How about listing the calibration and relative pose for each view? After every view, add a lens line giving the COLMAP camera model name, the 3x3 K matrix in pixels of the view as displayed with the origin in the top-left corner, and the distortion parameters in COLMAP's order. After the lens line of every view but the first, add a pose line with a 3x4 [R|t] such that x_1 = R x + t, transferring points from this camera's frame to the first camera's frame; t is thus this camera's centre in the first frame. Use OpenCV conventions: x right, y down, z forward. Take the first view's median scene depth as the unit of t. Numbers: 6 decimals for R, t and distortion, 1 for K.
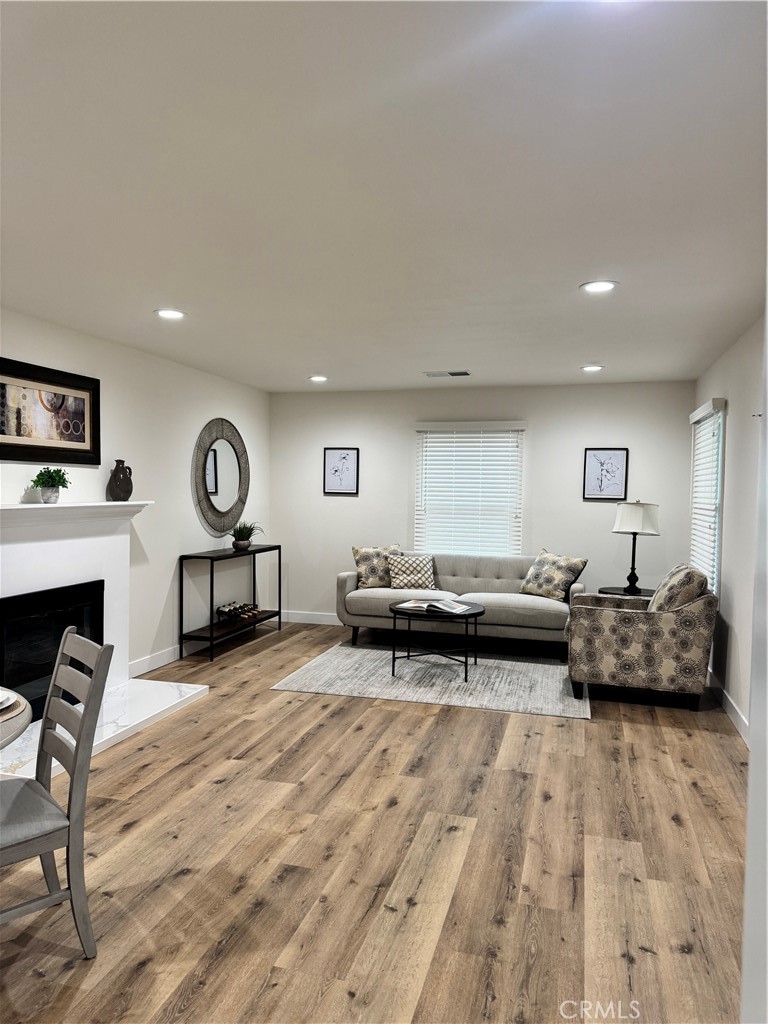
lens RADIAL K [[721.9, 0, 383.7], [0, 721.9, 520.2], [0, 0, 1]] dist [0.066000, -0.081036]
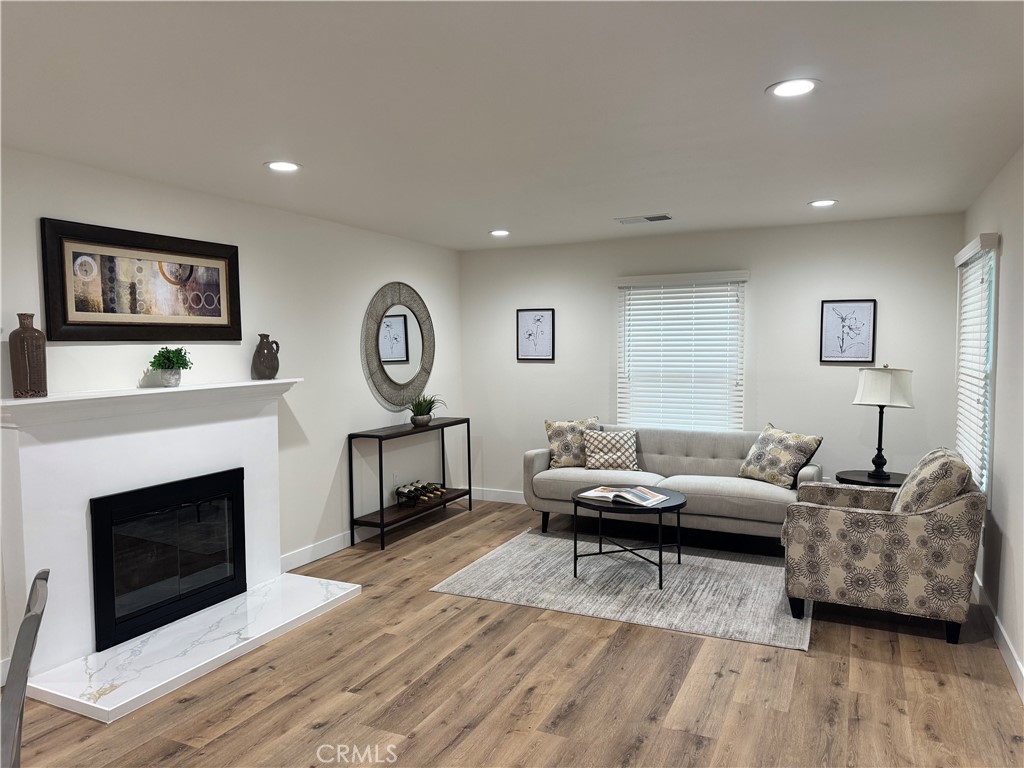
lens RADIAL K [[721.9, 0, 519.2], [0, 721.9, 384.8], [0, 0, 1]] dist [0.066000, -0.081036]
pose [[0.985244, -0.012771, -0.170681, 0.103832], [0.015478, 0.999775, 0.014537, -0.027455], [0.170457, -0.016964, 0.985219, 0.158274]]
